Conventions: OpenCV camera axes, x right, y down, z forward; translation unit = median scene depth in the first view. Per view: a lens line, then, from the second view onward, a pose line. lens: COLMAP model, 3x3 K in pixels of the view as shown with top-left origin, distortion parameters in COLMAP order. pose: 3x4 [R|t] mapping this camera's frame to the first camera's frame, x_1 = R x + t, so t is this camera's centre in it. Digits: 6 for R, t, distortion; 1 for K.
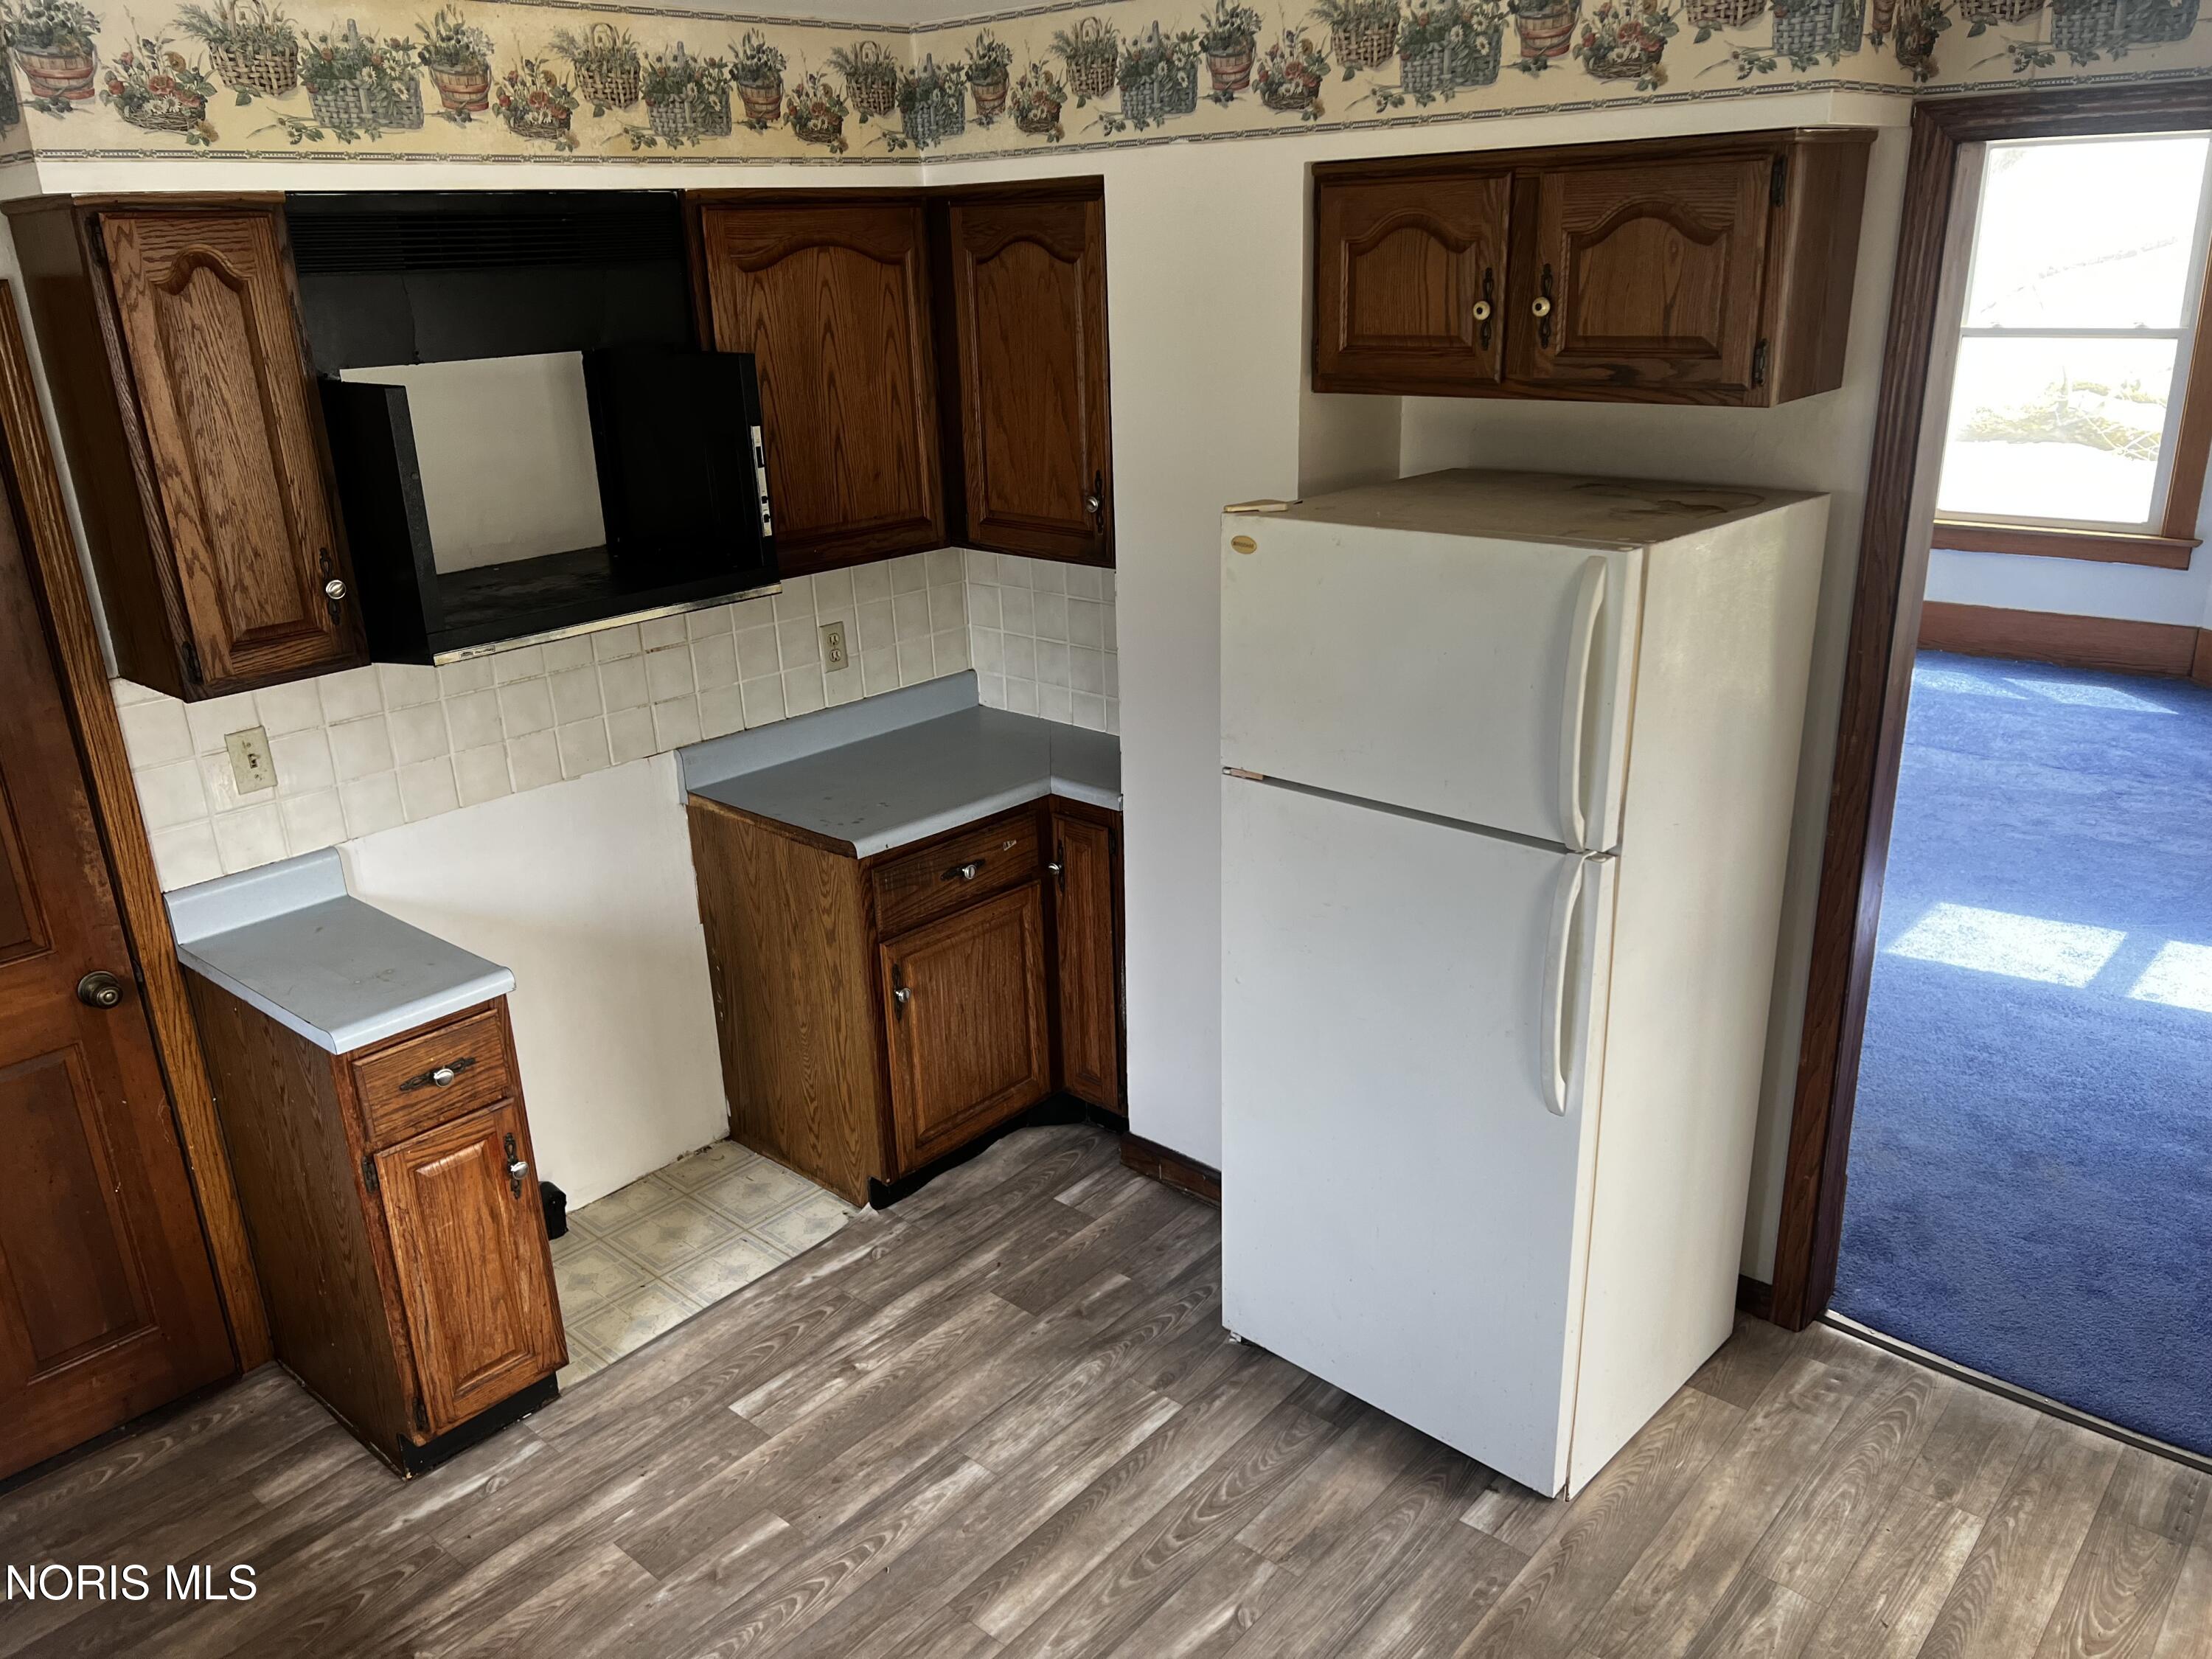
lens RADIAL K [[1668.6, 0, 1107.4], [0, 1668.6, 843.1], [0, 0, 1]] dist [0.055950, -0.033953]
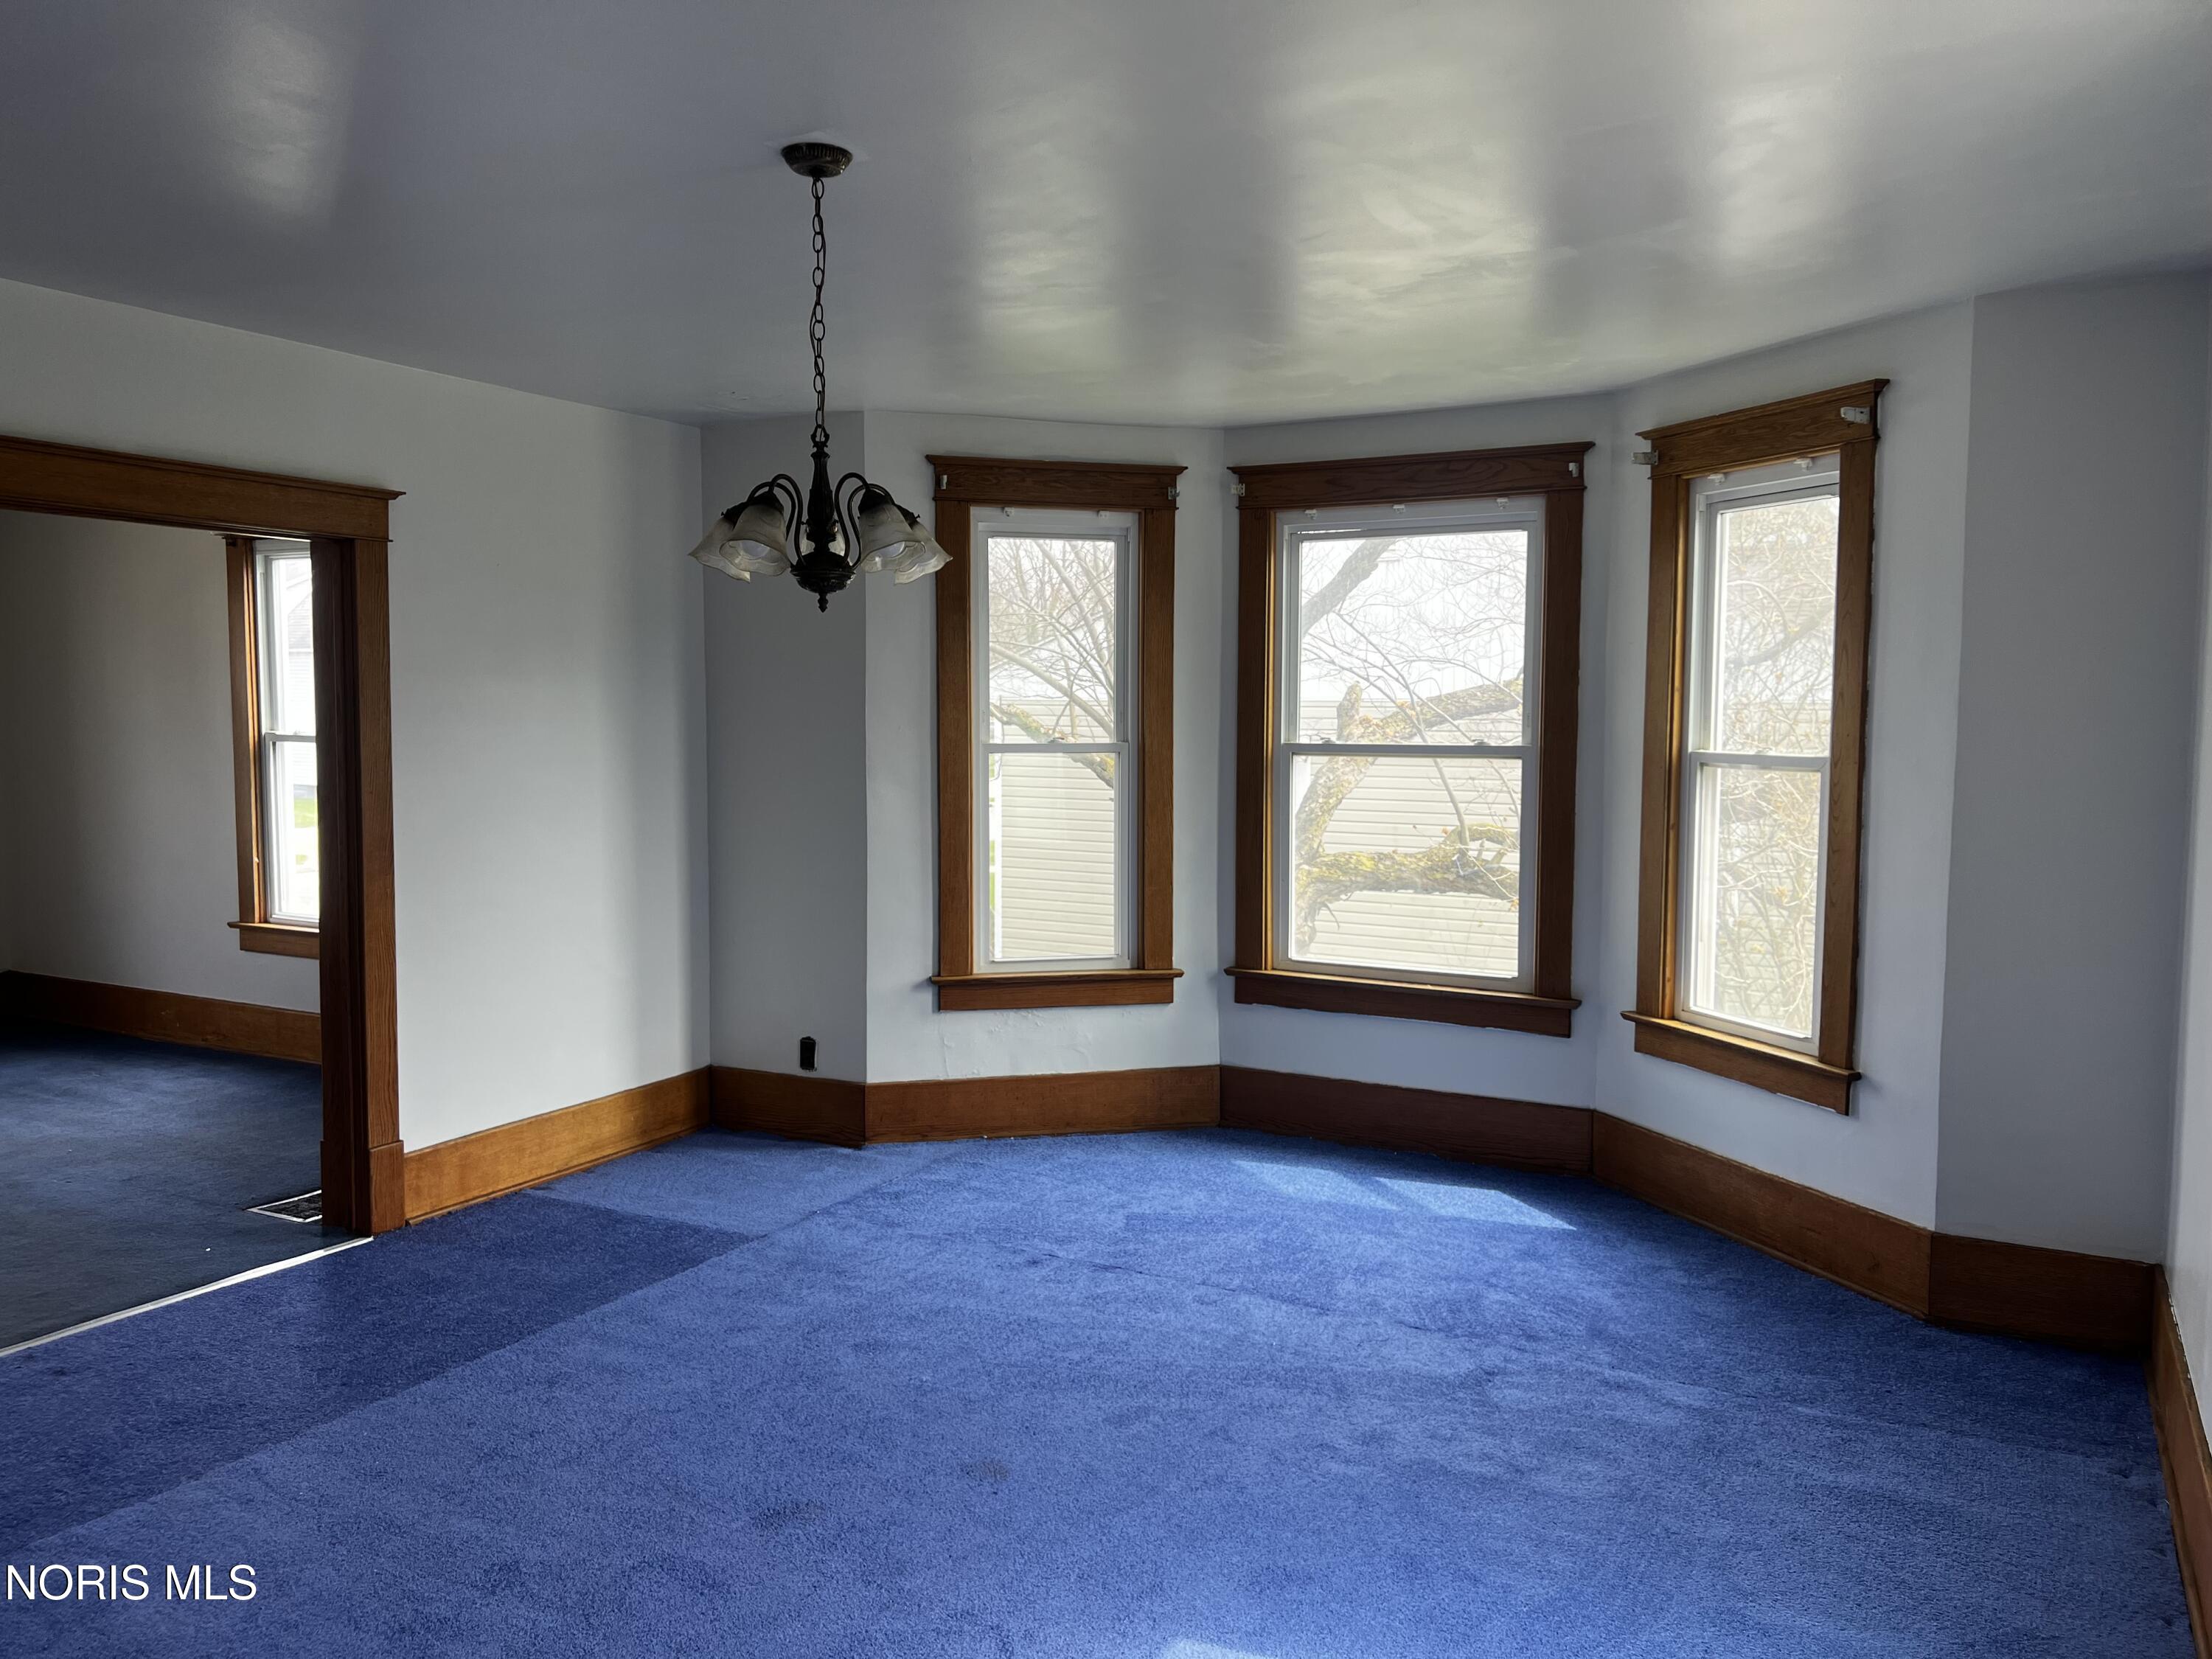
lens RADIAL K [[1668.6, 0, 1098.7], [0, 1668.6, 820.3], [0, 0, 1]] dist [0.055950, -0.033953]
pose [[0.971165, 0.023873, 0.237208, 0.264282], [0.043244, 0.960830, -0.273744, -0.059941], [-0.234452, 0.276109, 0.932092, 0.330650]]
